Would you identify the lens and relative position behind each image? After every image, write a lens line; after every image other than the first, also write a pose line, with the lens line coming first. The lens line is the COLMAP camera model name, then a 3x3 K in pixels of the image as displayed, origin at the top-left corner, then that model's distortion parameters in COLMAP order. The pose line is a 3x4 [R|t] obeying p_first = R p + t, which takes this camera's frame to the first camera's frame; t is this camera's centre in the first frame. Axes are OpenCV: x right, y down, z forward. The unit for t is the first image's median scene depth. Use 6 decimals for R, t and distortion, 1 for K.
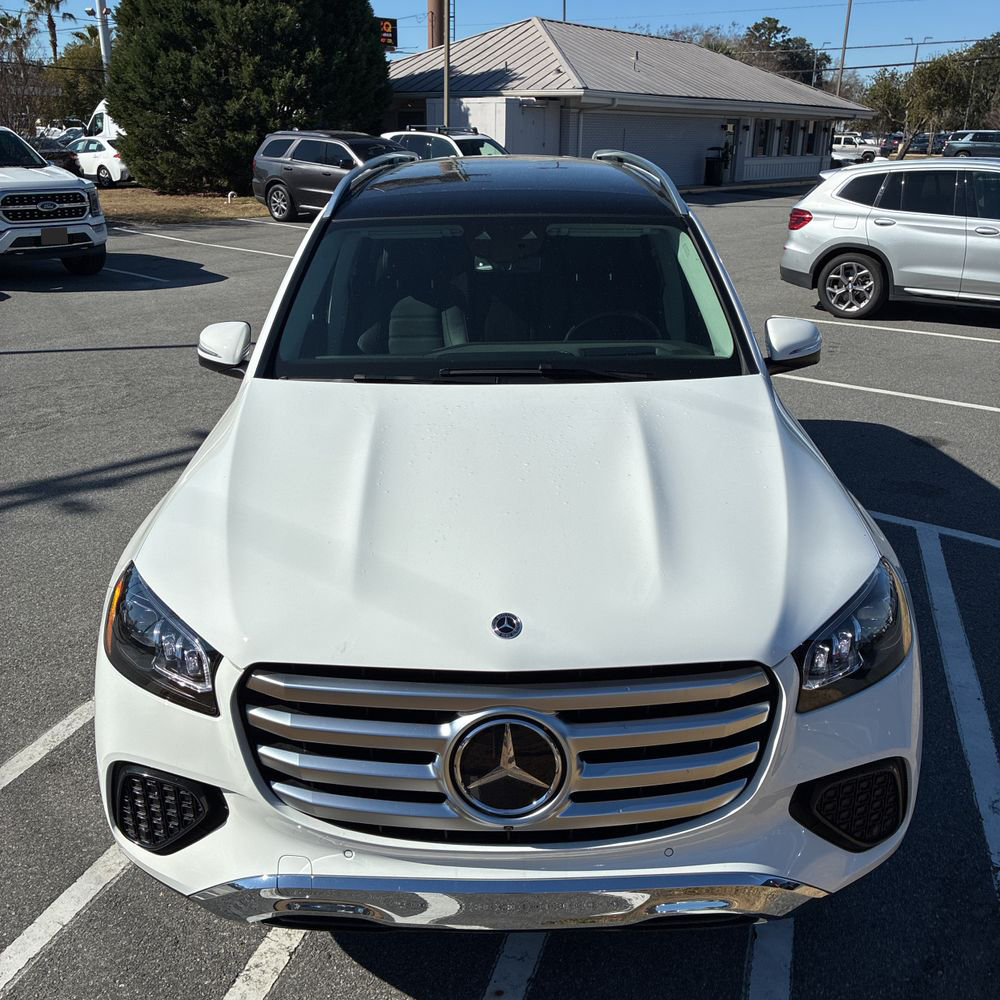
lens RADIAL K [[1015.1, 0, 499.8], [0, 1015.1, 501.0], [0, 0, 1]] dist [0.016771, 0.000000]
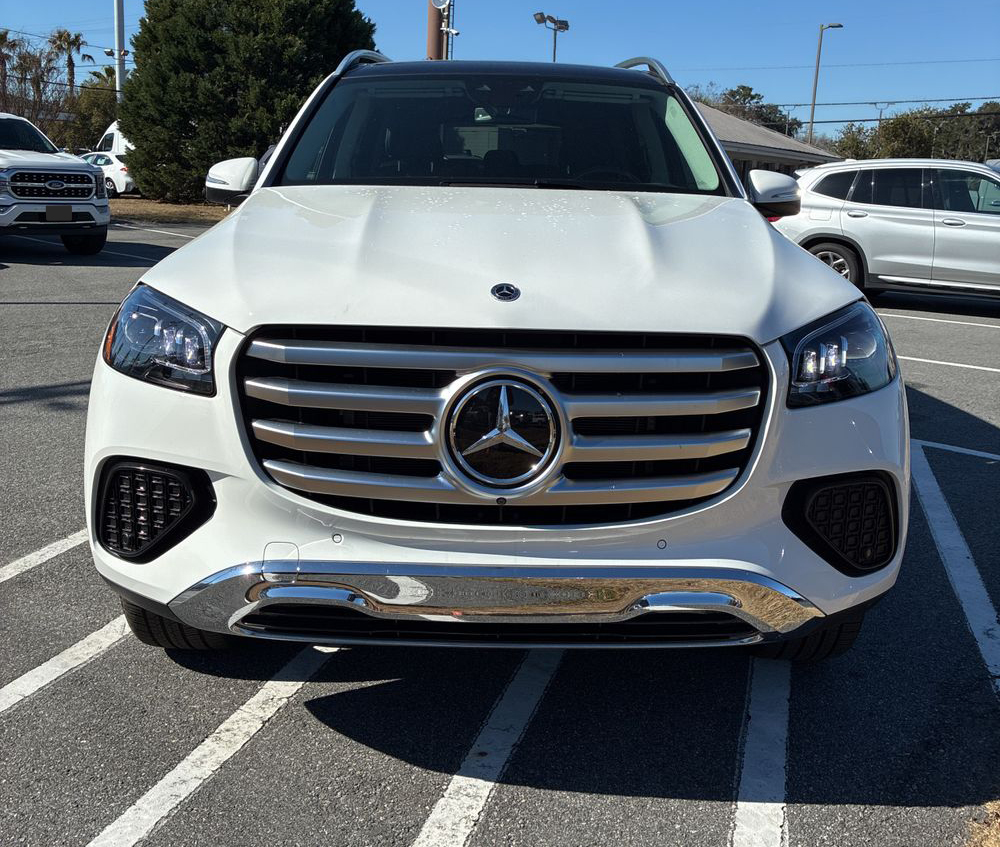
lens RADIAL K [[1028.9, 0, 499.5], [0, 1028.9, 423.4], [0, 0, 1]] dist [0.018106, 0.000000]
pose [[0.999406, 0.029195, 0.018304, -0.010168], [-0.025459, 0.983576, -0.178692, 0.308194], [-0.023220, 0.178120, 0.983735, -0.002076]]
